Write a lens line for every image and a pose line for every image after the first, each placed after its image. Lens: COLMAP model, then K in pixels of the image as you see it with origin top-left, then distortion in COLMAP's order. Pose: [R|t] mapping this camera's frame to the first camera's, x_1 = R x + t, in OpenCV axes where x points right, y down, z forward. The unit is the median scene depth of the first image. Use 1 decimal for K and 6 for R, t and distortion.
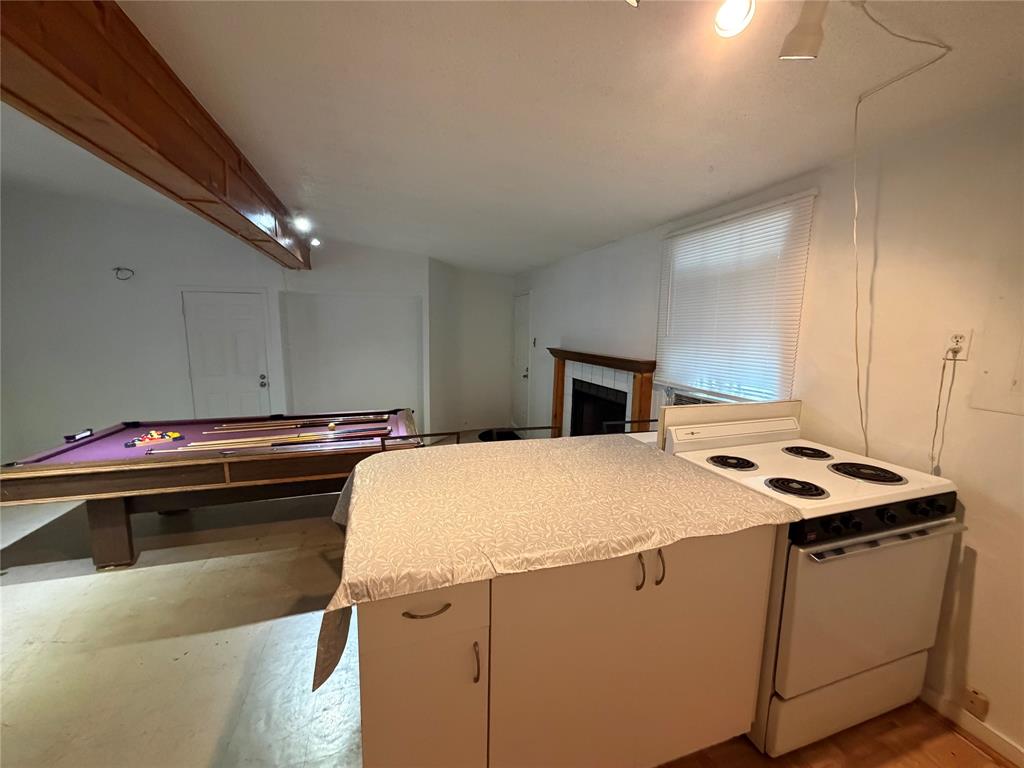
lens RADIAL K [[409.7, 0, 511.1], [0, 409.7, 382.0], [0, 0, 1]] dist [-0.002377, 0.001227]
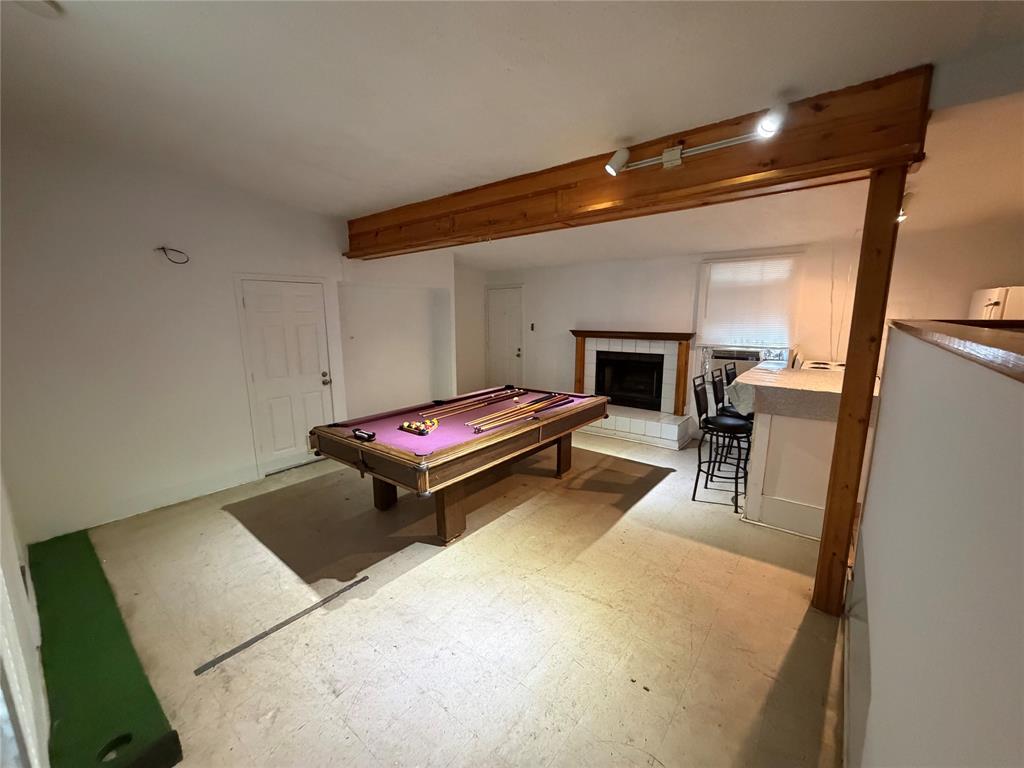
lens RADIAL K [[409.7, 0, 510.2], [0, 409.7, 383.6], [0, 0, 1]] dist [-0.002377, 0.001227]
pose [[0.826818, -0.111147, 0.551379, -1.254328], [0.091046, 0.993801, 0.063802, -0.020040], [-0.555052, -0.002552, 0.831812, -0.003641]]
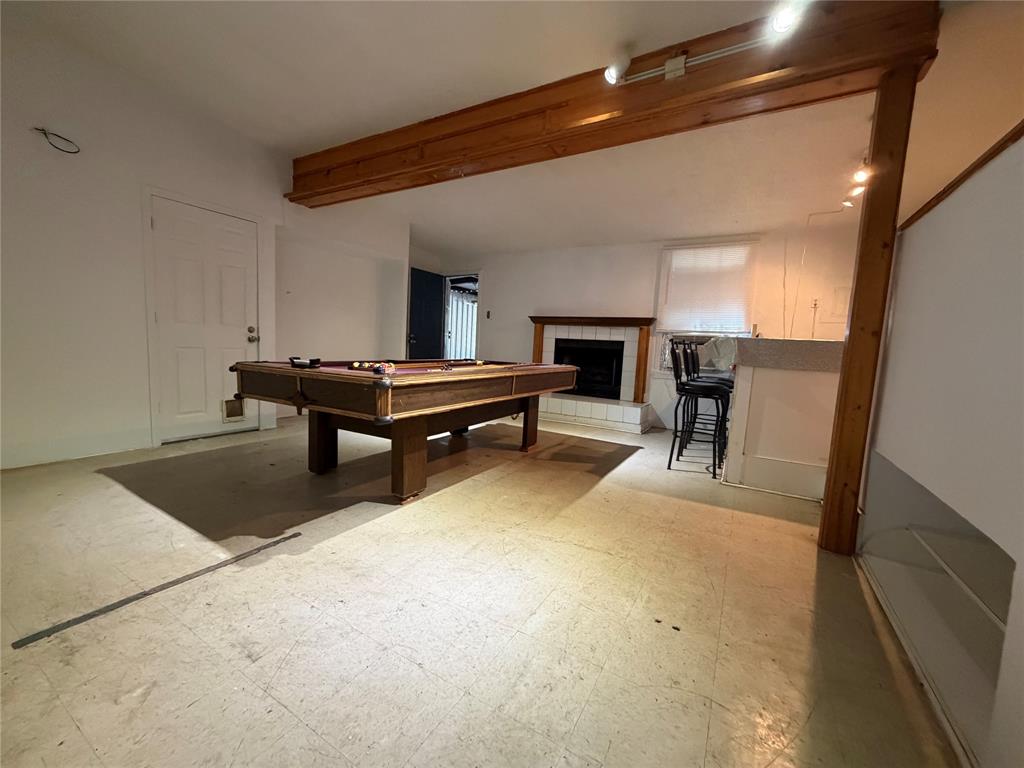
lens RADIAL K [[409.7, 0, 510.2], [0, 409.7, 383.3], [0, 0, 1]] dist [-0.002377, 0.001227]
pose [[0.734846, -0.038583, 0.677135, -1.261386], [0.050501, 0.998722, 0.002102, 0.183990], [-0.676351, 0.032651, 0.735855, 0.153160]]
